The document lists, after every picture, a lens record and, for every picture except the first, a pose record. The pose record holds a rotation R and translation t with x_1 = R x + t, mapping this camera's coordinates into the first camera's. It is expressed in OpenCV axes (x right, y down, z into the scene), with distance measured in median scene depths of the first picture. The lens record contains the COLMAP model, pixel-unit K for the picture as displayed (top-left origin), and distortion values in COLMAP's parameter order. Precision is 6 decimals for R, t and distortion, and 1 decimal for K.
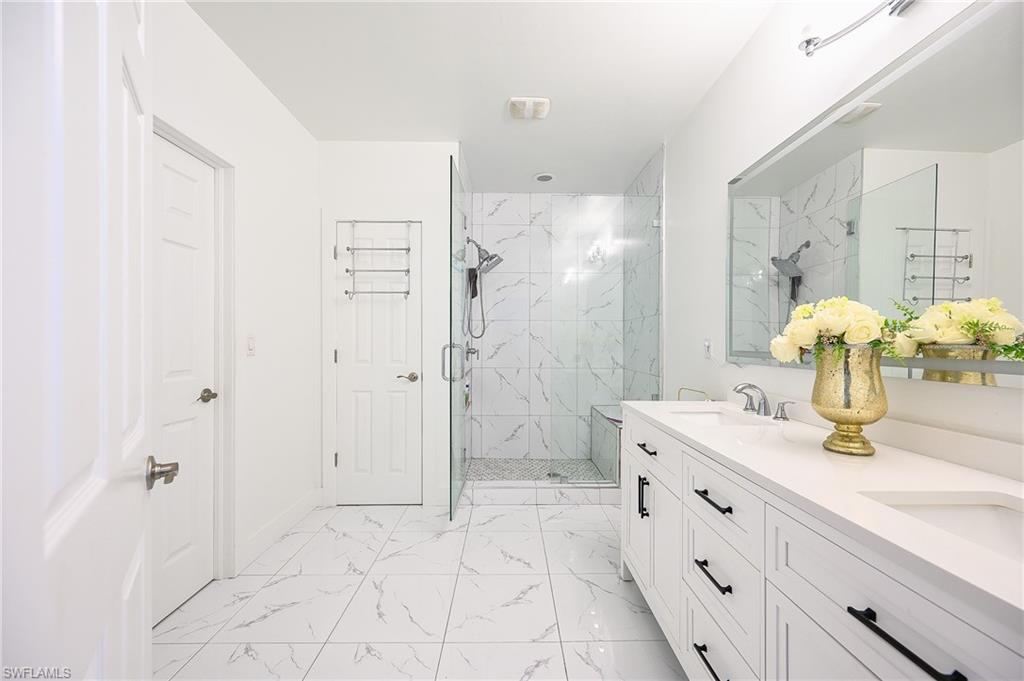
lens RADIAL K [[411.0, 0, 512.8], [0, 411.0, 336.3], [0, 0, 1]] dist [0.000284, 0.000140]
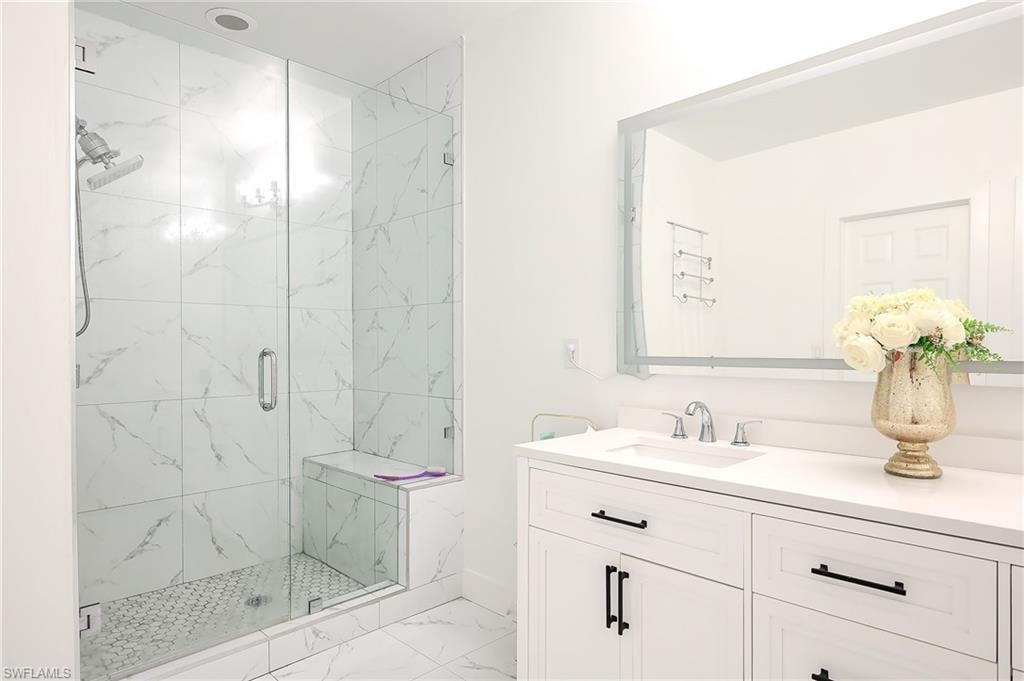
lens RADIAL K [[596.2, 0, 510.5], [0, 596.2, 341.5], [0, 0, 1]] dist [0.003776, 0.000792]
pose [[0.708581, -0.002493, 0.705626, -0.260993], [-0.004087, 0.999962, 0.007637, 0.001109], [-0.705618, -0.008296, 0.708544, 0.301214]]
